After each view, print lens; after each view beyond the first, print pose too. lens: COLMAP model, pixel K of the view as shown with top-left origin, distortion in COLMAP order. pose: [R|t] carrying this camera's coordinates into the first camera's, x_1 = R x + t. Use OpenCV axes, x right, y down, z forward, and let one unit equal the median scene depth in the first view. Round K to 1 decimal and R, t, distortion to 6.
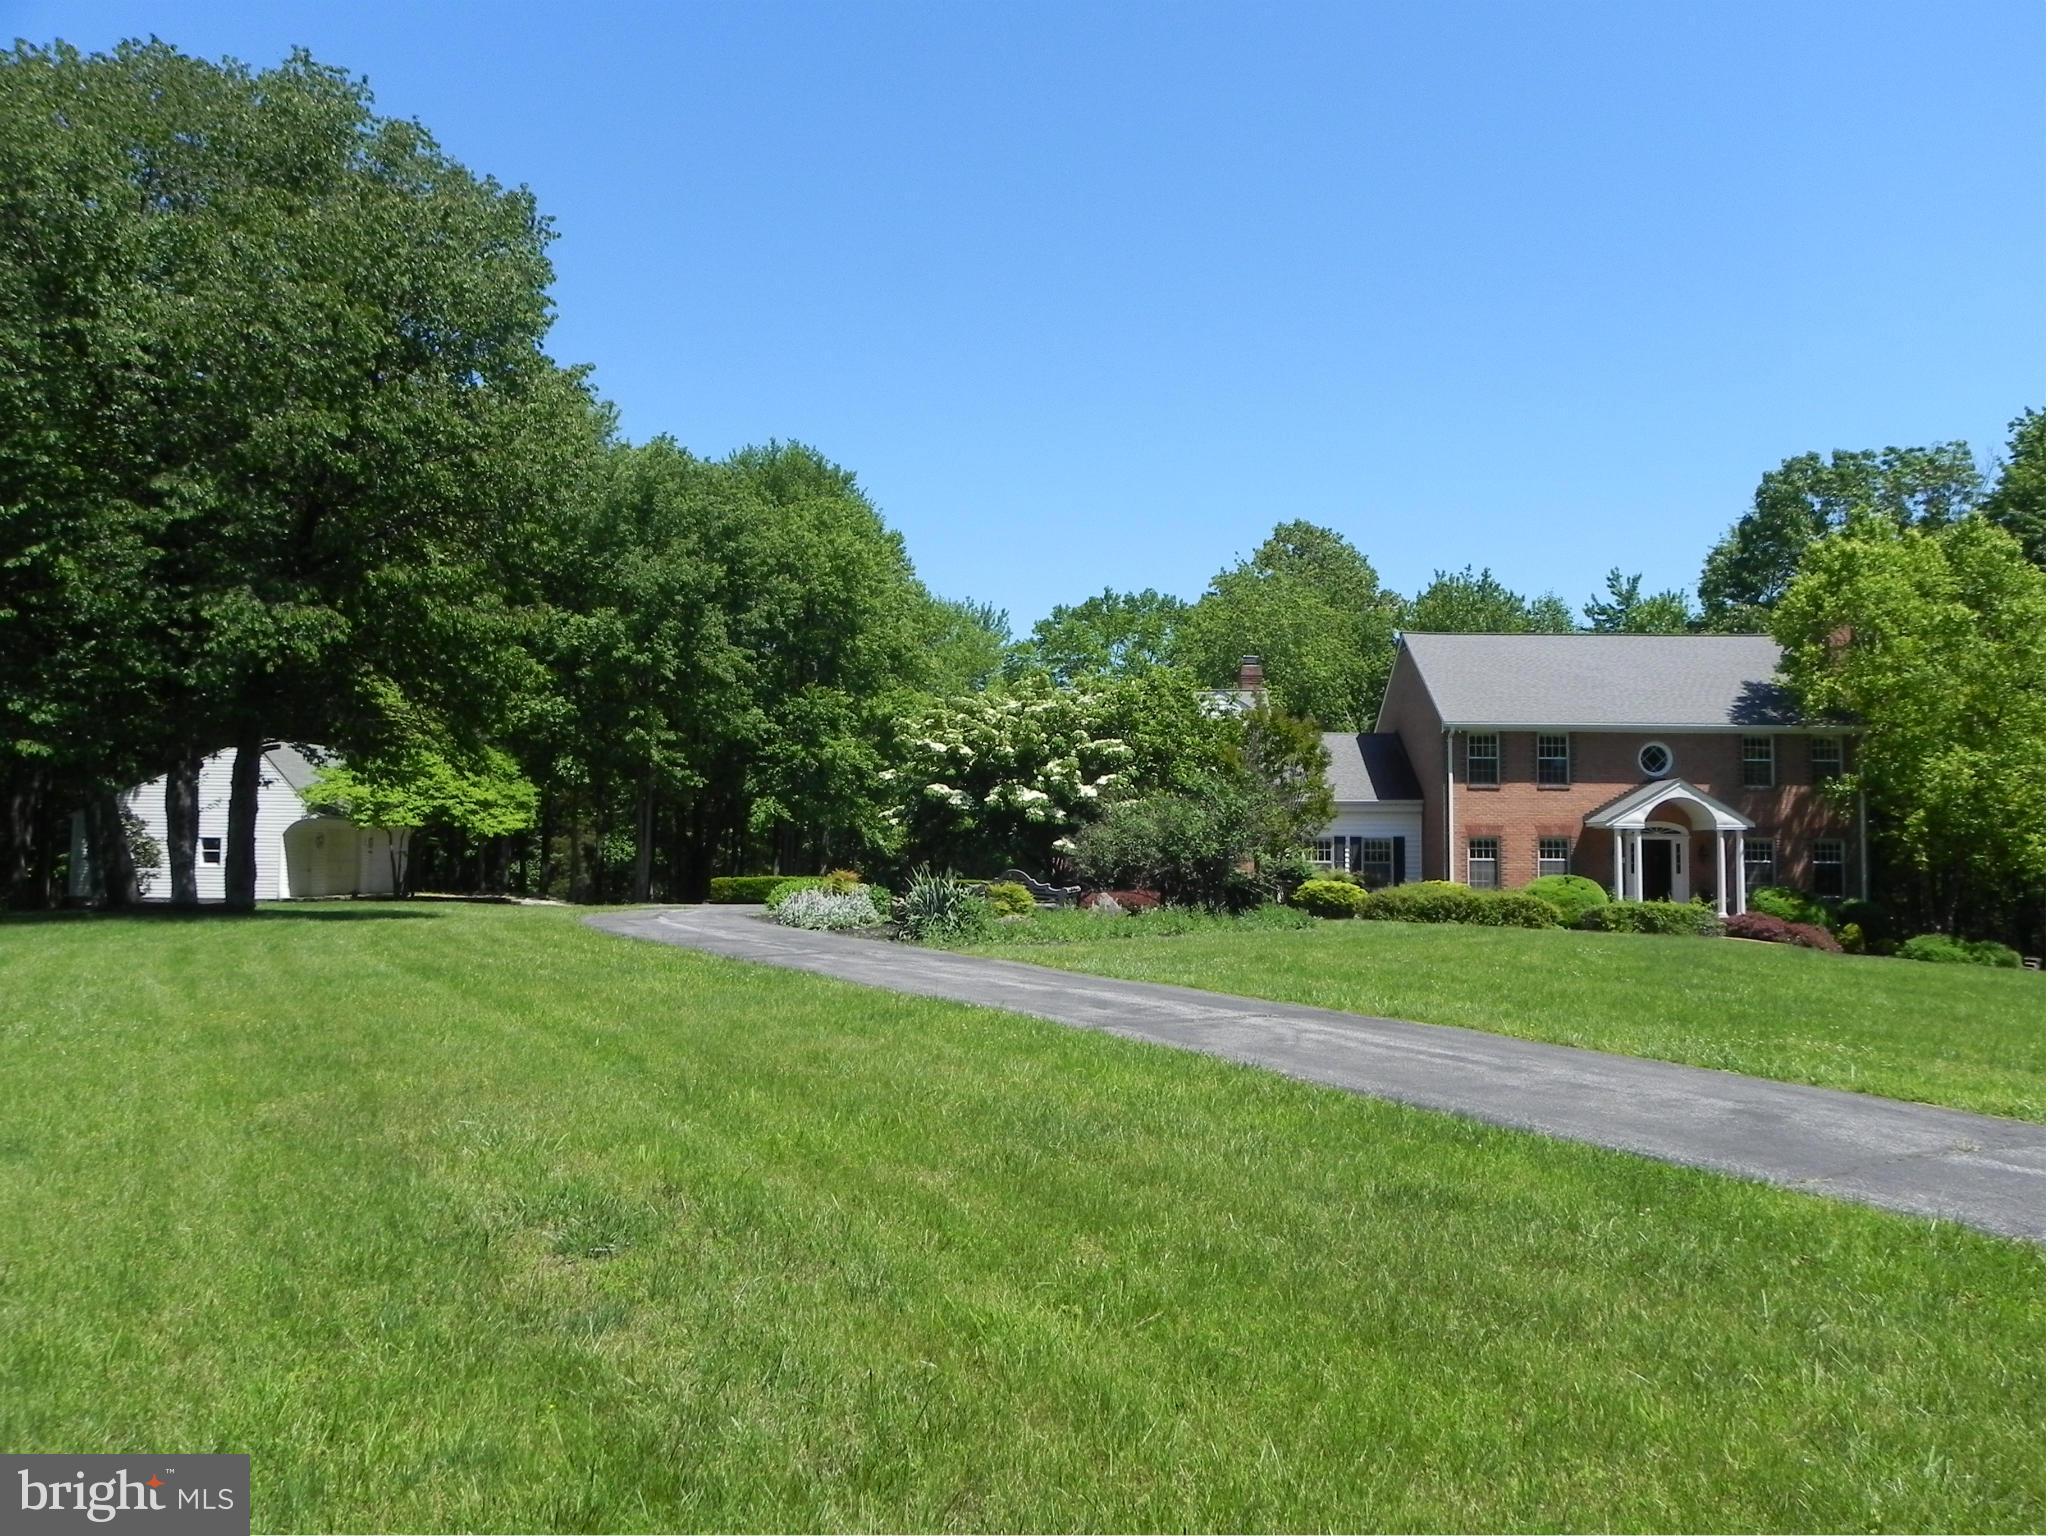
lens RADIAL K [[1562.2, 0, 1070.8], [0, 1562.2, 746.9], [0, 0, 1]] dist [-0.026541, -0.003533]
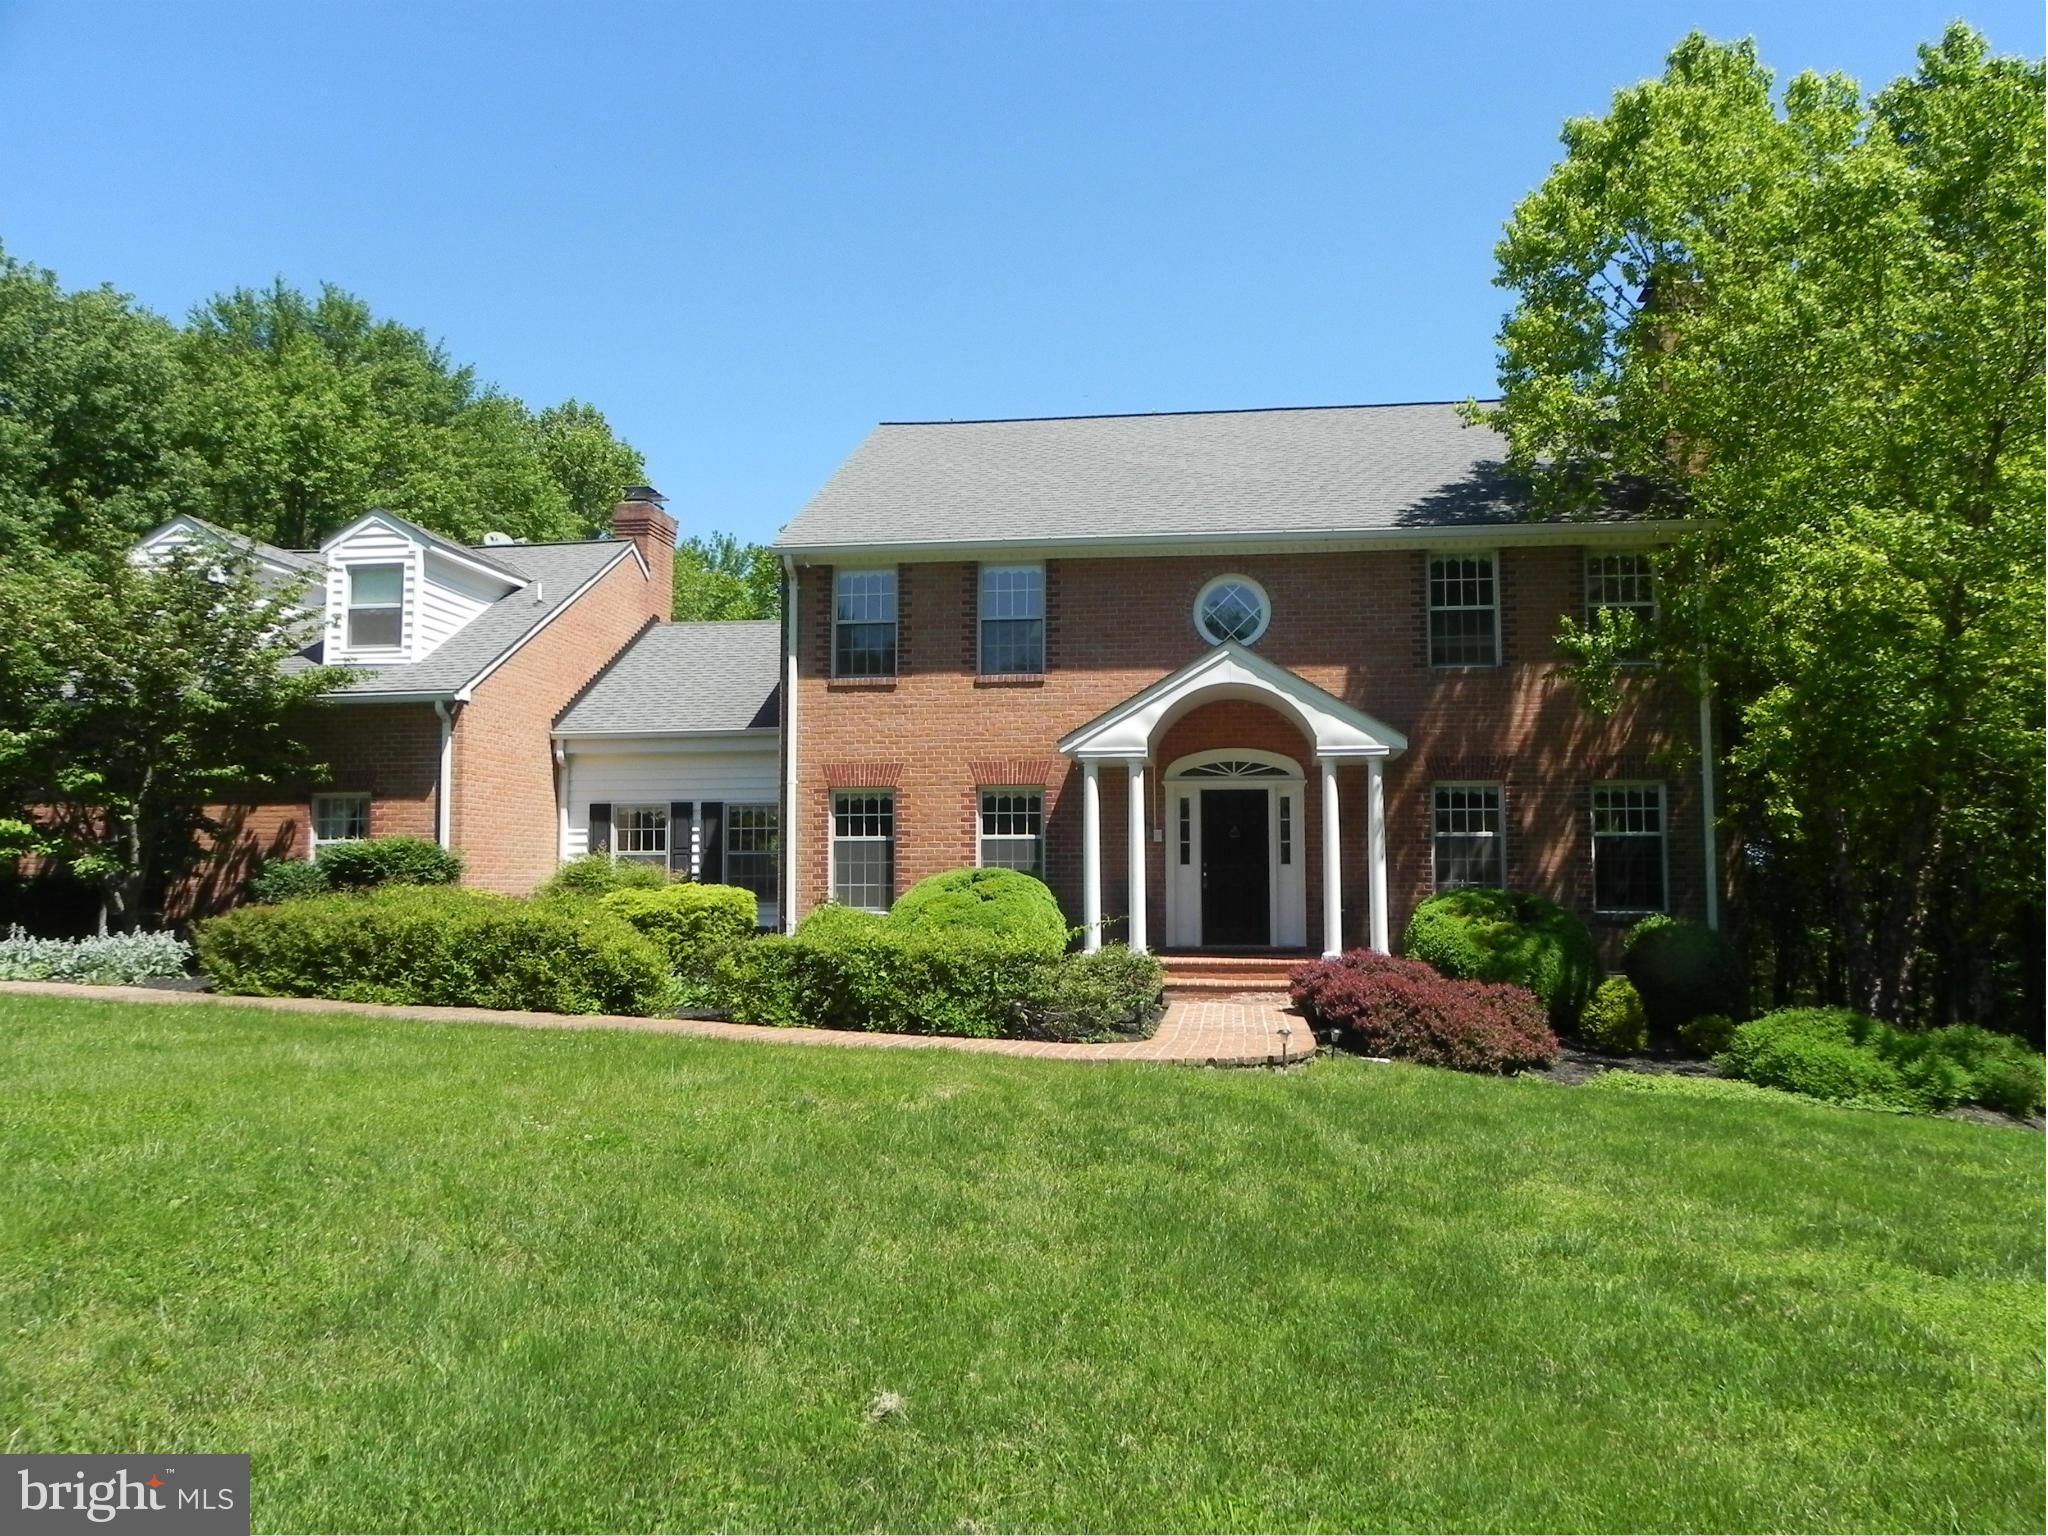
lens RADIAL K [[1562.2, 0, 1070.8], [0, 1562.2, 746.9], [0, 0, 1]] dist [-0.026541, -0.003533]
pose [[0.993992, -0.021367, -0.107346, 0.385170], [0.019490, 0.999639, -0.018505, 0.055770], [0.107703, 0.016301, 0.994050, 0.554118]]
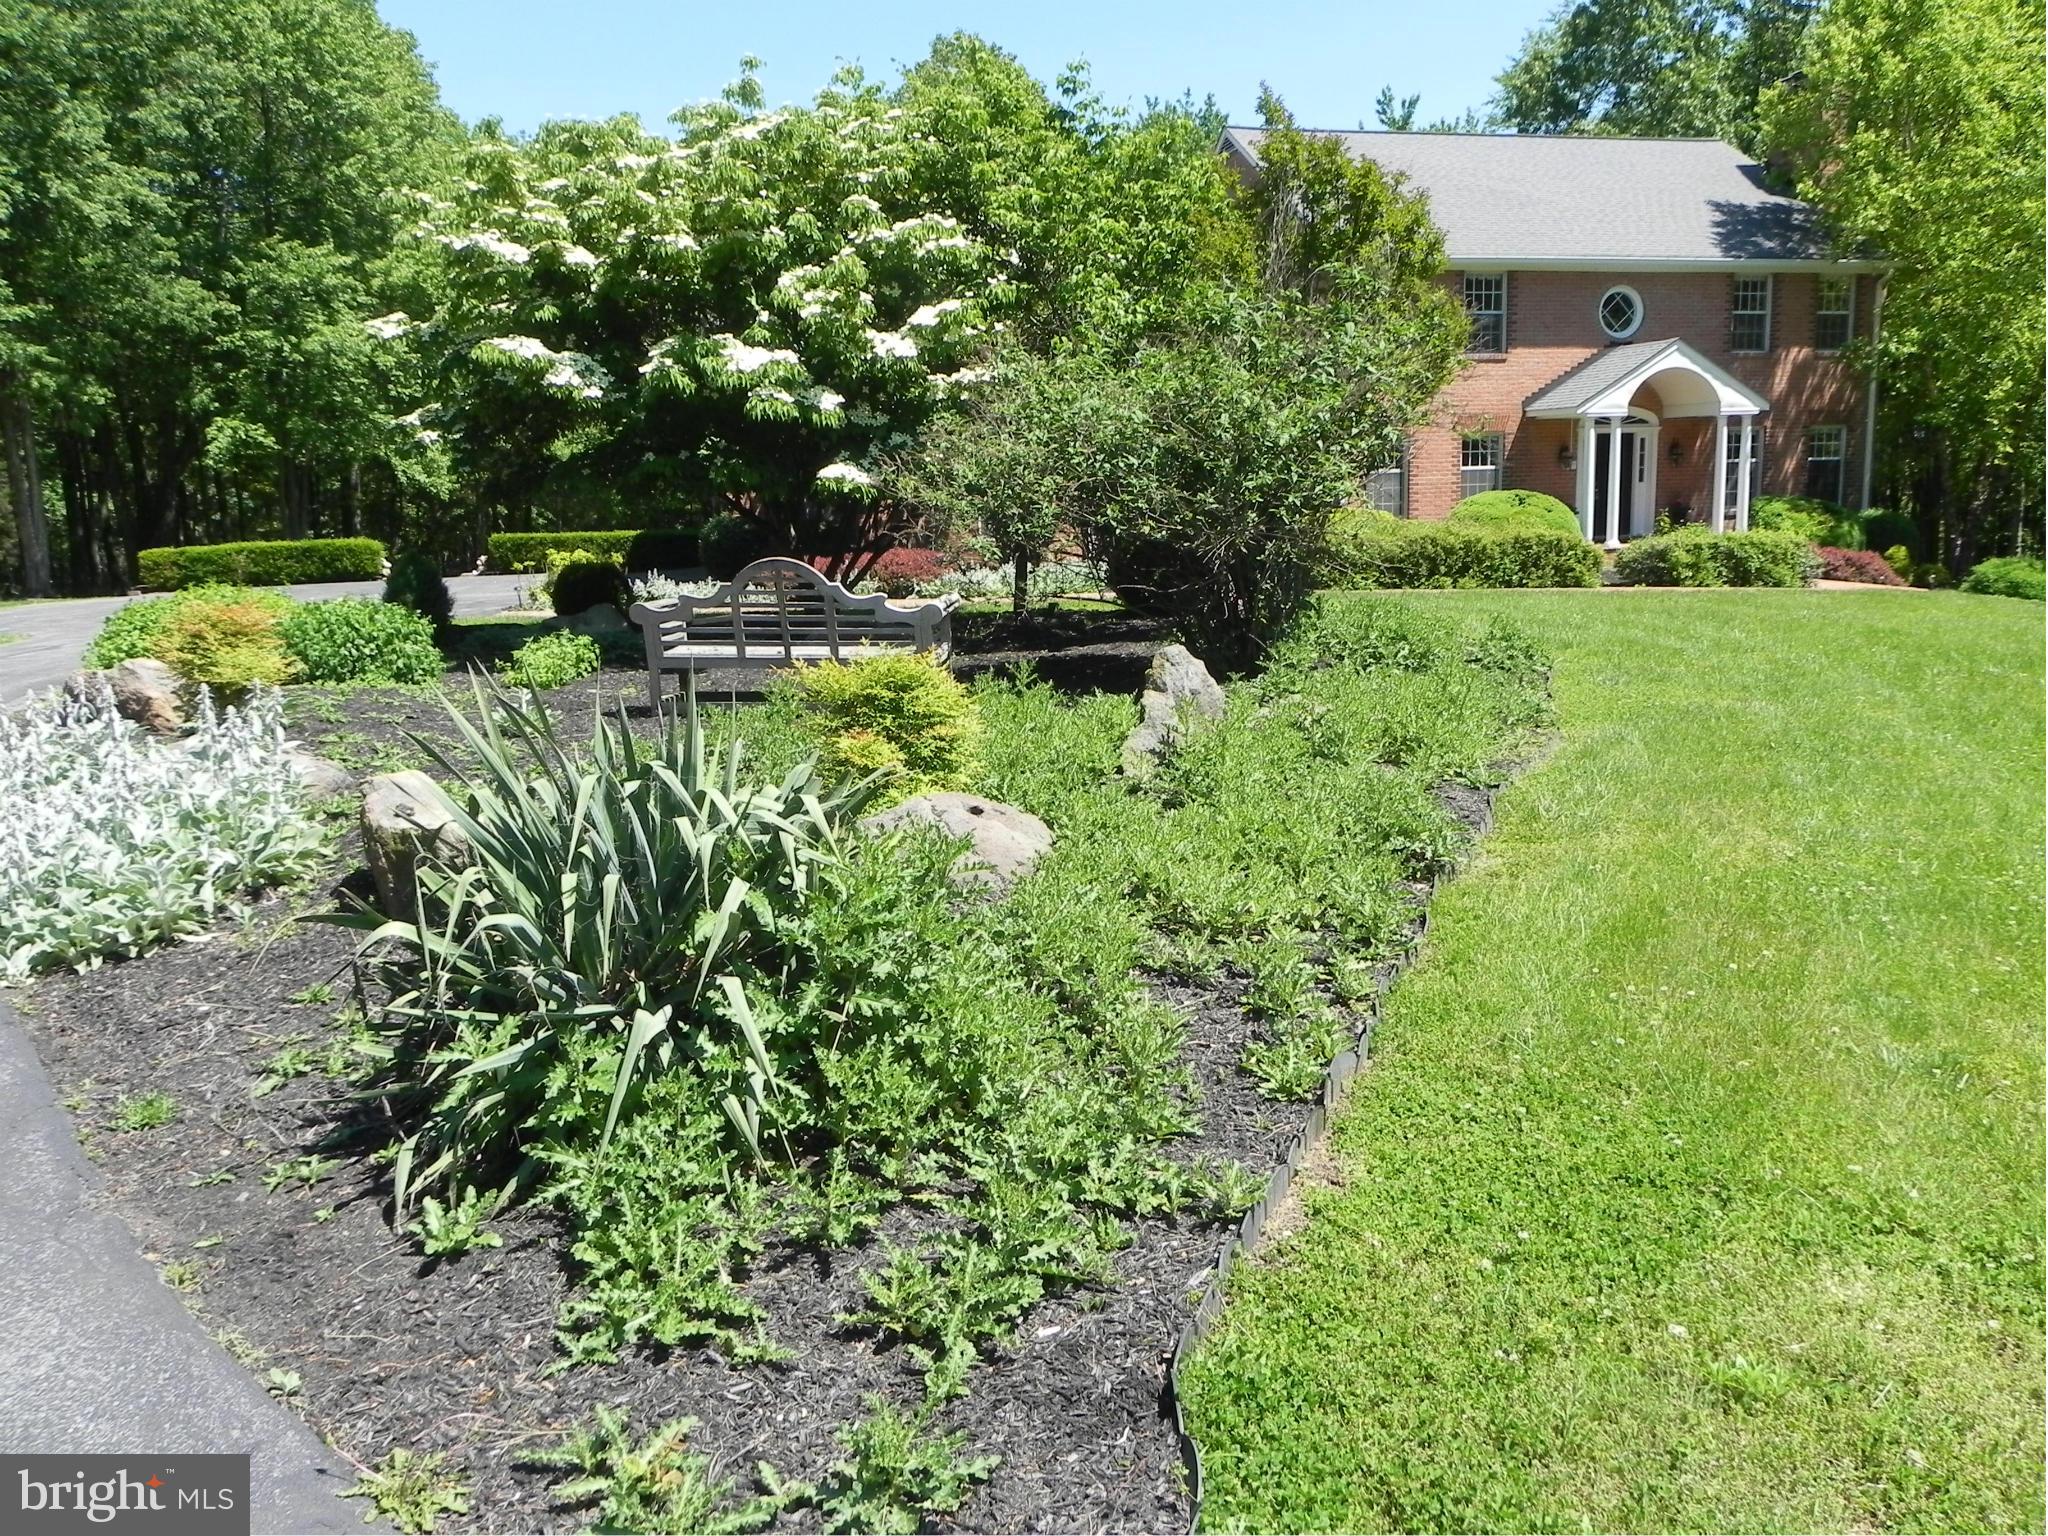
lens RADIAL K [[1562.2, 0, 1070.8], [0, 1562.2, 746.9], [0, 0, 1]] dist [-0.026541, -0.003533]
pose [[0.965647, -0.081902, 0.246614, -0.037527], [0.020157, 0.969781, 0.243141, 0.022519], [-0.259075, -0.229817, 0.938117, 0.394207]]
